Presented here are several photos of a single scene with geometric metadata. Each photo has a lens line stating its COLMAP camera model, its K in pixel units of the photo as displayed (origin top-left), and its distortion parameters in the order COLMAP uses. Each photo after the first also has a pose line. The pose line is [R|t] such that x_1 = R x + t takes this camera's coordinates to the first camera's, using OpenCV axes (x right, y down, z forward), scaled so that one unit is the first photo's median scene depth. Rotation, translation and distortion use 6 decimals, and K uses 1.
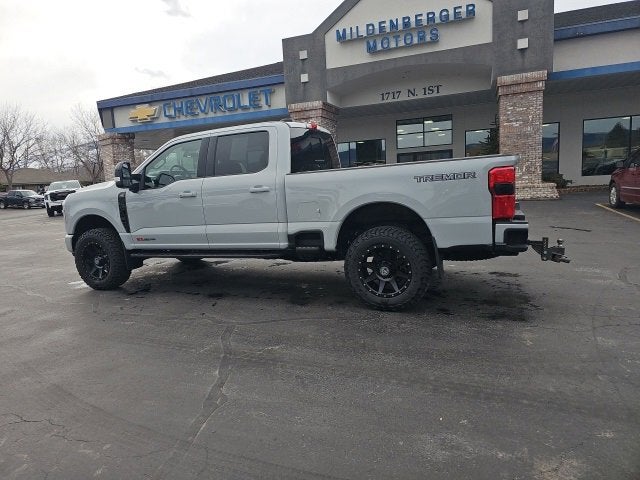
lens RADIAL K [[421.2, 0, 311.4], [0, 421.2, 229.0], [0, 0, 1]] dist [0.062691, -0.051219]
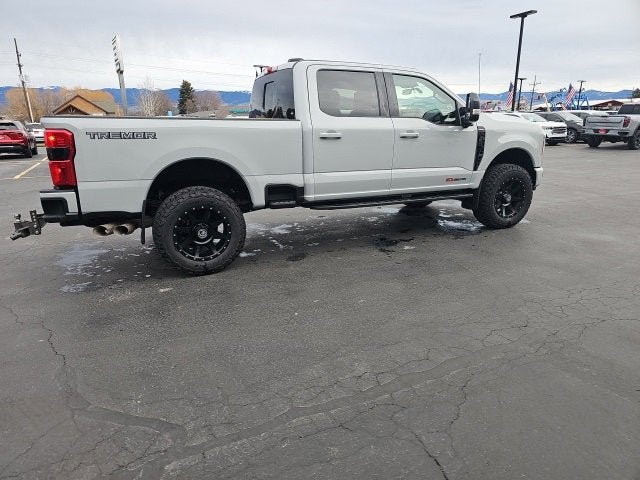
lens RADIAL K [[421.2, 0, 313.1], [0, 421.2, 239.3], [0, 0, 1]] dist [0.062691, -0.051219]
pose [[0.649912, -0.145657, 0.745921, -0.356835], [0.063236, 0.988424, 0.137914, 0.001368], [-0.757374, -0.042462, 0.651599, 0.170718]]
